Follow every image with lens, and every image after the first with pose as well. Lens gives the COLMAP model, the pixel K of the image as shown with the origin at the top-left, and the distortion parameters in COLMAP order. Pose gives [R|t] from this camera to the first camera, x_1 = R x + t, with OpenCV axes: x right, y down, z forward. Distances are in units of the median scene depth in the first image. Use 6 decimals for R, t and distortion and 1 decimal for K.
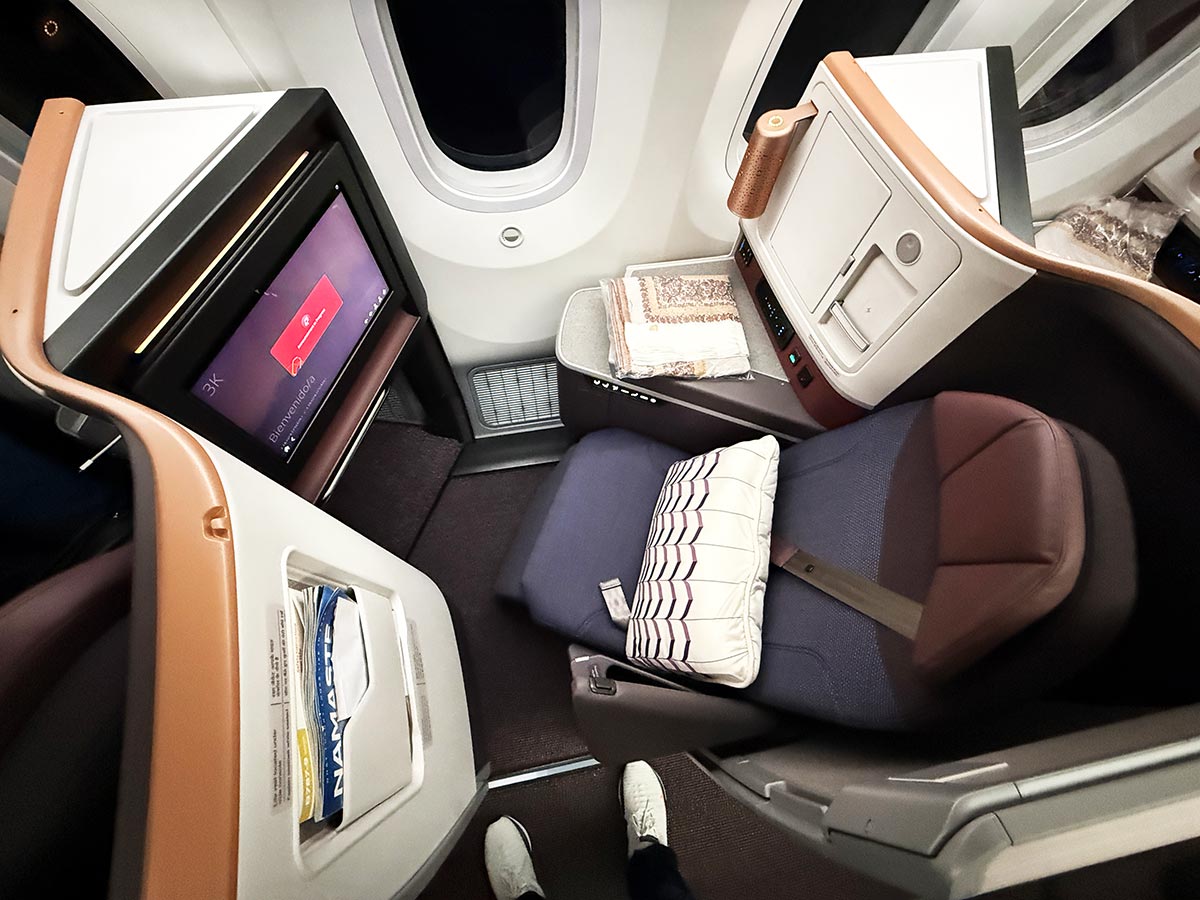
lens RADIAL K [[476.1, 0, 596.5], [0, 476.1, 444.6], [0, 0, 1]] dist [-0.001298, 0.000163]
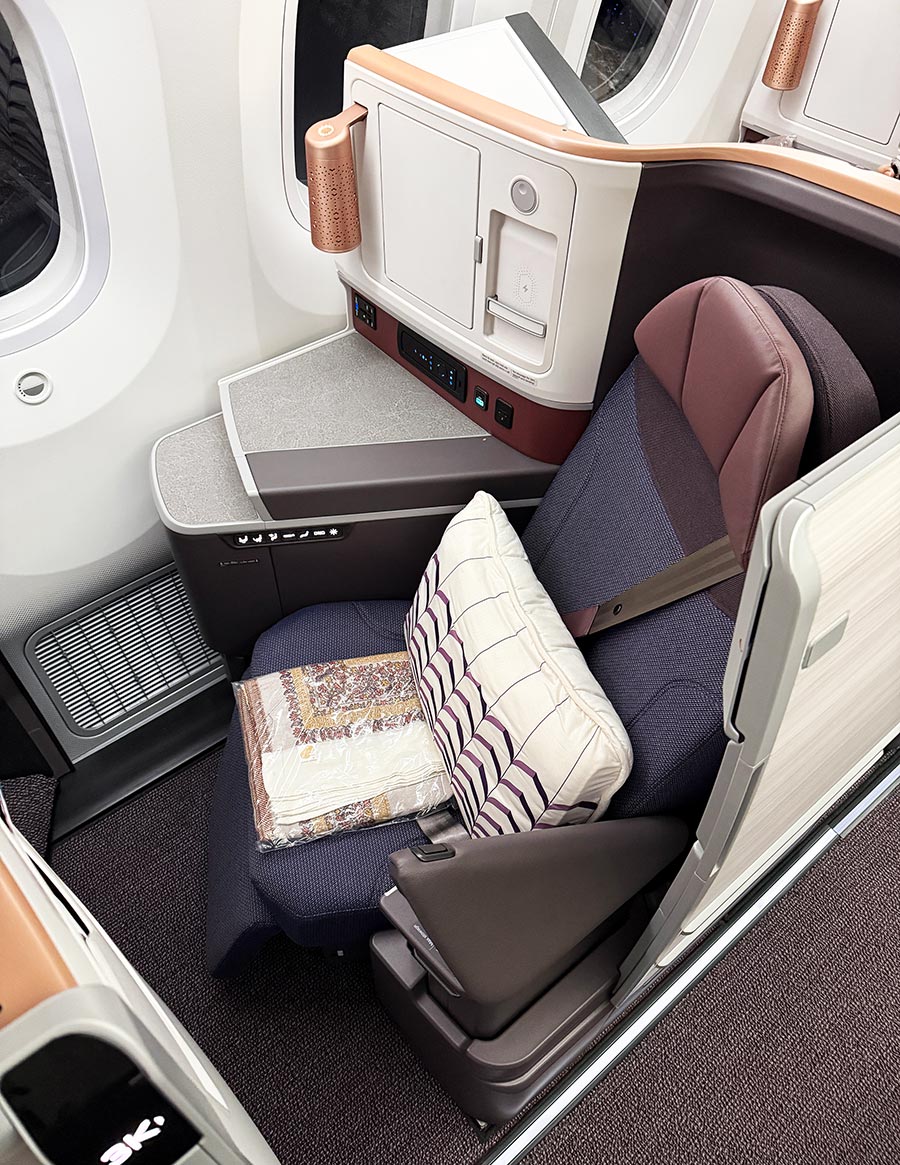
lens RADIAL K [[839.0, 0, 451.6], [0, 839.0, 573.5], [0, 0, 1]] dist [0.093711, -0.155591]
pose [[0.878035, -0.376509, 0.295457, -0.165557], [0.438681, 0.879955, -0.182314, 0.379752], [-0.191346, 0.289689, 0.937799, -0.214664]]
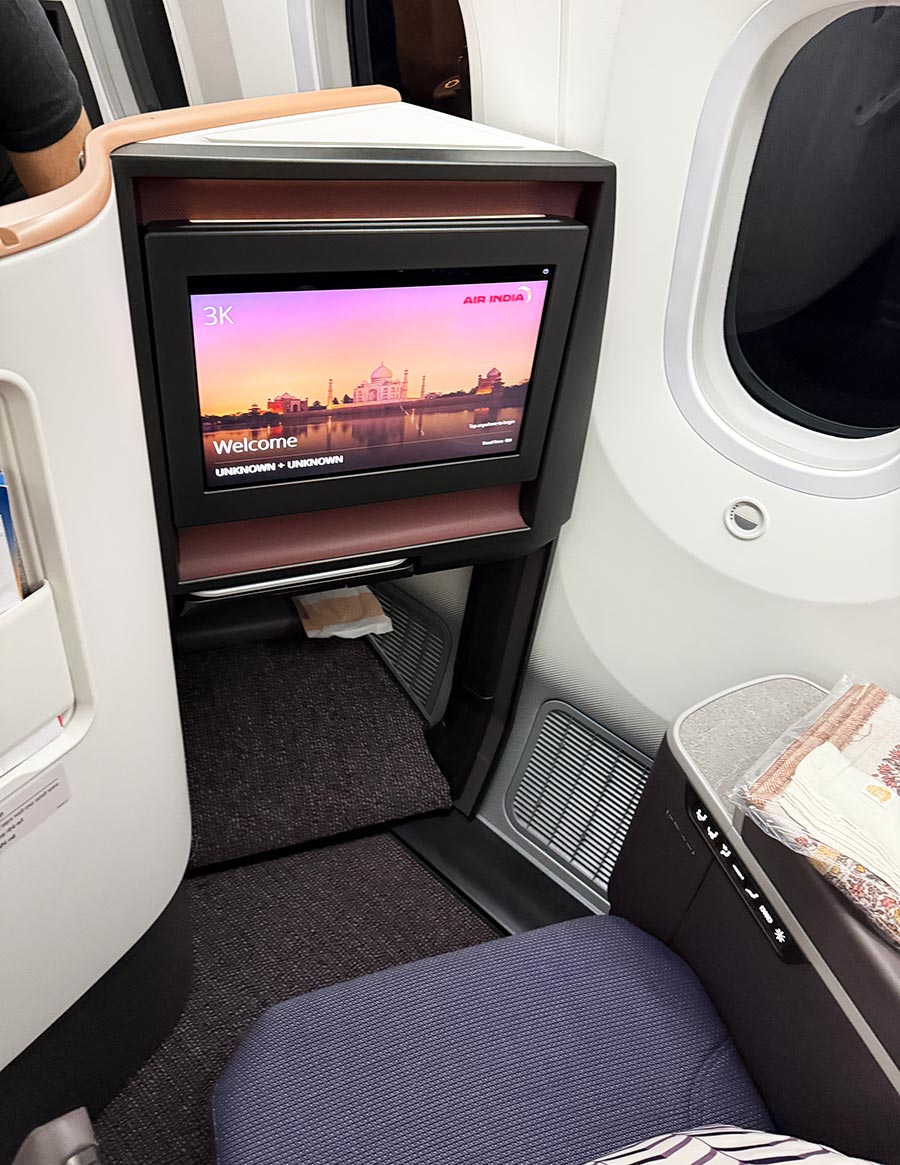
lens RADIAL K [[839.0, 0, 451.6], [0, 839.0, 573.5], [0, 0, 1]] dist [0.093711, -0.155591]
pose [[0.627127, 0.502610, -0.595059, 0.332145], [-0.736617, 0.631020, -0.243330, 0.148077], [0.253194, 0.590929, 0.765960, 0.262957]]
